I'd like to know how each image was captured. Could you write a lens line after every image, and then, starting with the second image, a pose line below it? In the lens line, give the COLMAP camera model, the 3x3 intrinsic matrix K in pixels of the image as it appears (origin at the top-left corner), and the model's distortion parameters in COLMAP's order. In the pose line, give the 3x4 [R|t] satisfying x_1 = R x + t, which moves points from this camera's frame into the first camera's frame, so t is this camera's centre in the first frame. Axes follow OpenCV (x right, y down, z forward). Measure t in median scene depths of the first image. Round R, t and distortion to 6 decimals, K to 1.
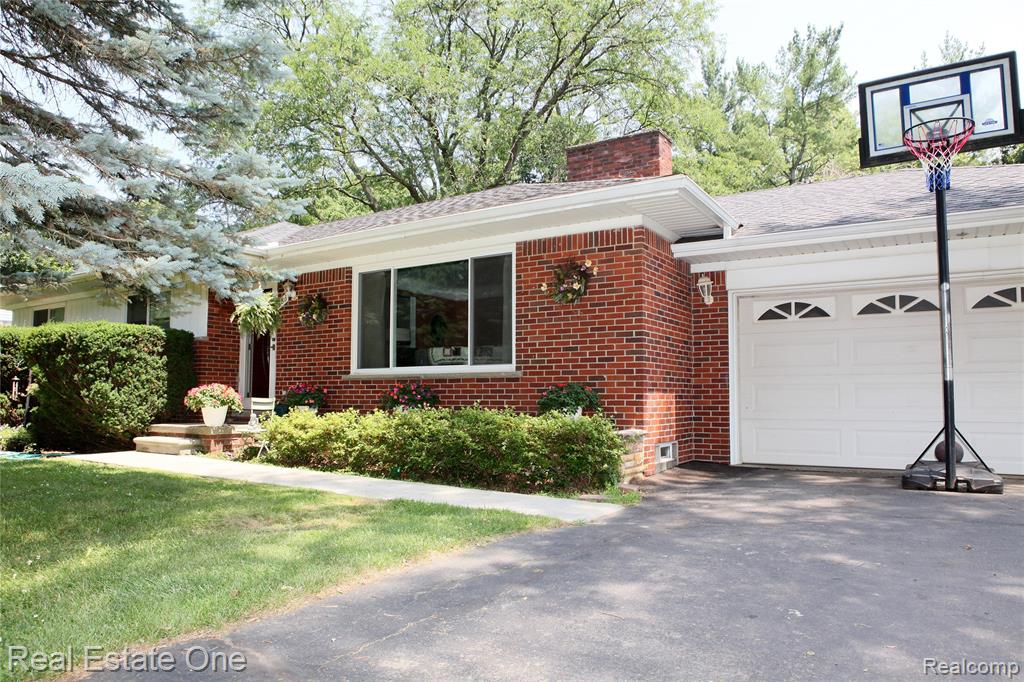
lens RADIAL K [[701.0, 0, 511.3], [0, 701.0, 337.5], [0, 0, 1]] dist [-0.059829, 0.016761]
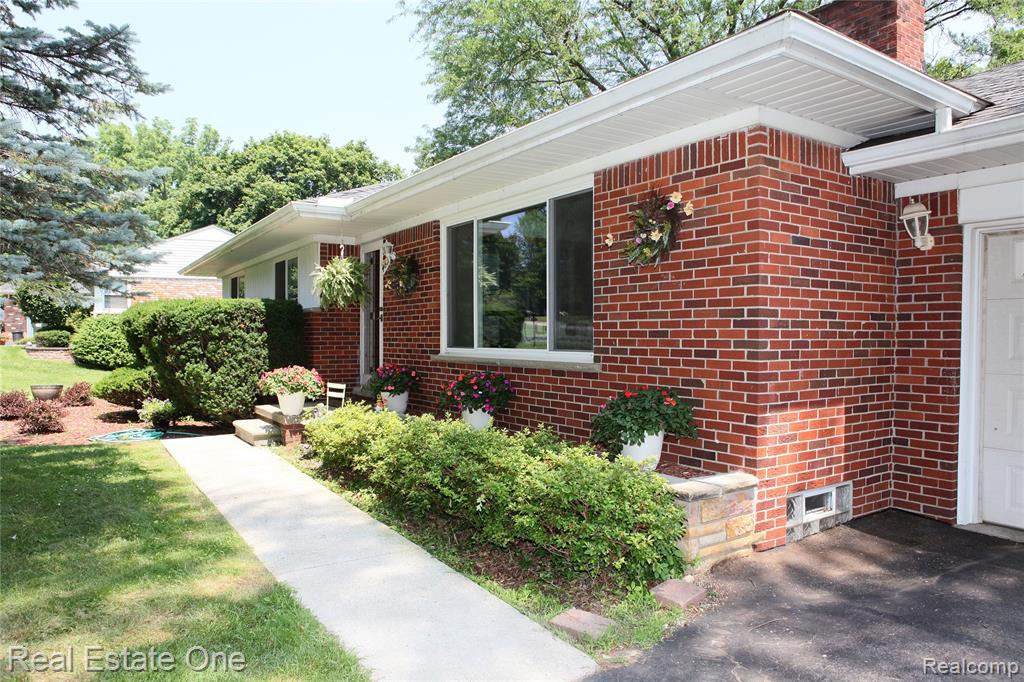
lens RADIAL K [[701.0, 0, 515.5], [0, 701.0, 344.4], [0, 0, 1]] dist [-0.059829, 0.016761]
pose [[0.913735, 0.004720, -0.406282, 0.204409], [0.036234, 0.995002, 0.093050, -0.035062], [0.404691, -0.099744, 0.908998, 0.330480]]
